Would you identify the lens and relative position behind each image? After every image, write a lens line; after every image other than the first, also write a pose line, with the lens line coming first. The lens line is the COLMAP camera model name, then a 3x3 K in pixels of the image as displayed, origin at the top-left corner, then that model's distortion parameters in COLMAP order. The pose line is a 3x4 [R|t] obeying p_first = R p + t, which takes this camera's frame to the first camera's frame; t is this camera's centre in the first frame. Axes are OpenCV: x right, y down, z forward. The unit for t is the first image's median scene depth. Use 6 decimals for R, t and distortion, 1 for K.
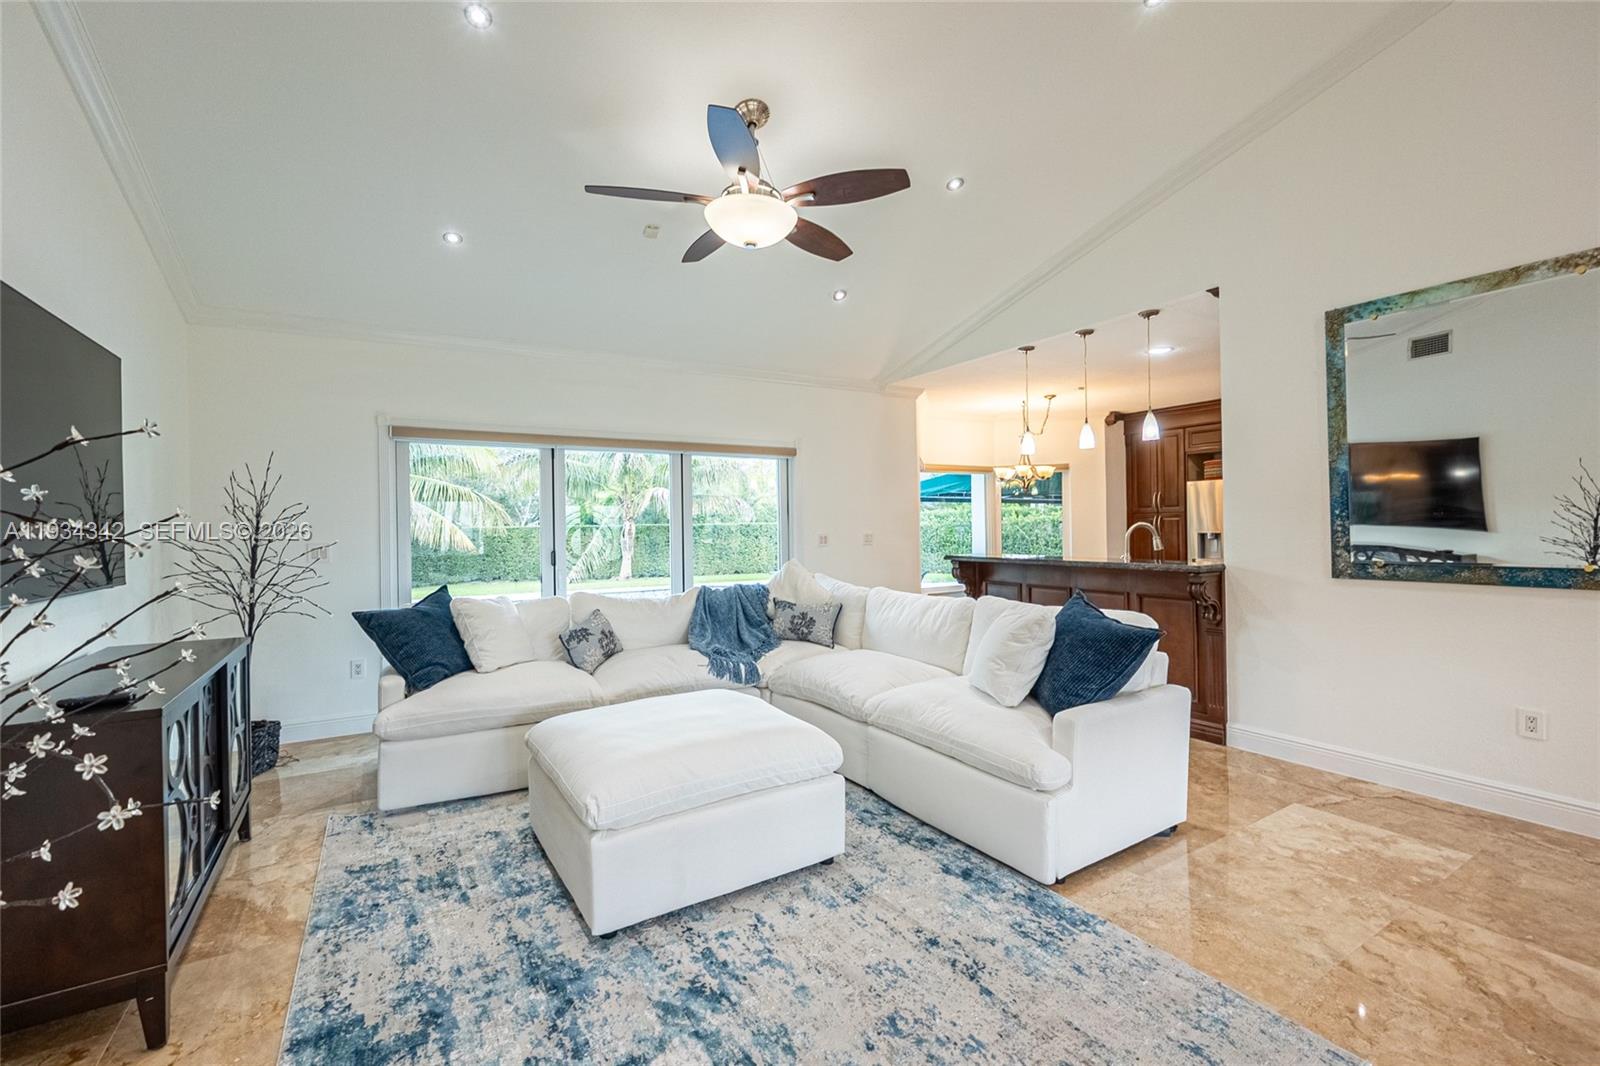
lens RADIAL K [[679.4, 0, 791.5], [0, 679.4, 524.0], [0, 0, 1]] dist [-0.006805, -0.000435]
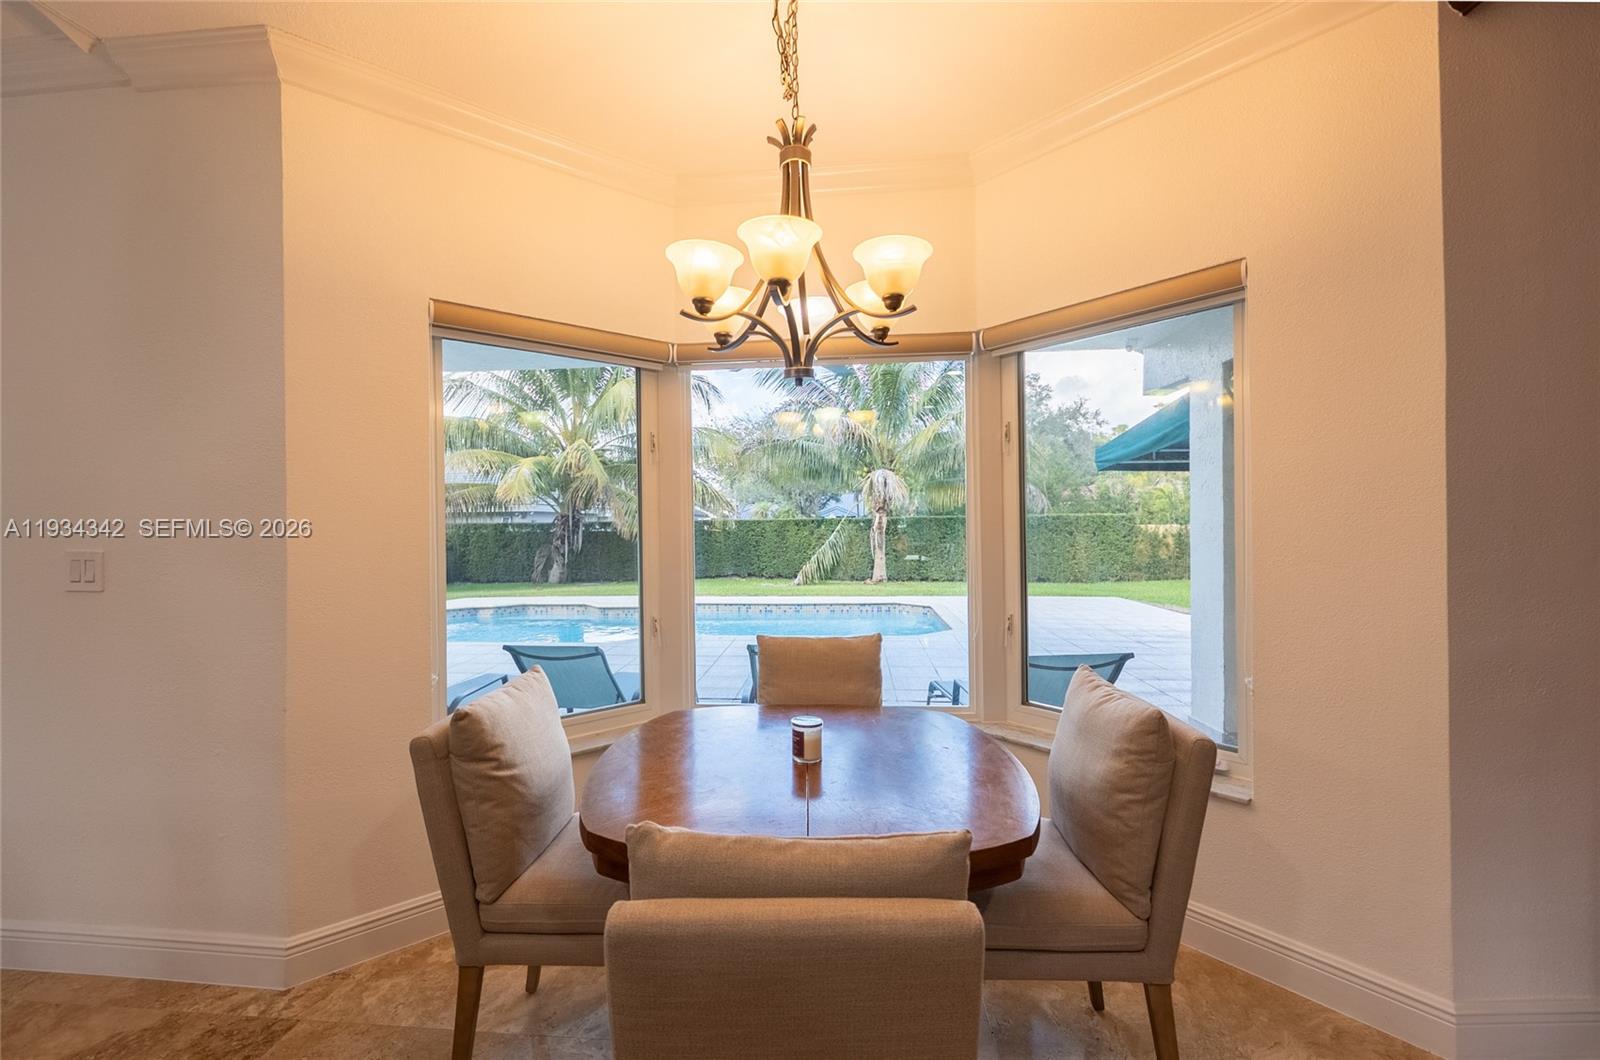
lens RADIAL K [[679.4, 0, 797.9], [0, 679.4, 525.0], [0, 0, 1]] dist [-0.006805, -0.000435]
pose [[0.811490, 0.007852, -0.584314, 0.850542], [0.001386, 0.999881, 0.015361, -0.010775], [0.584365, -0.013275, 0.811382, 1.320652]]
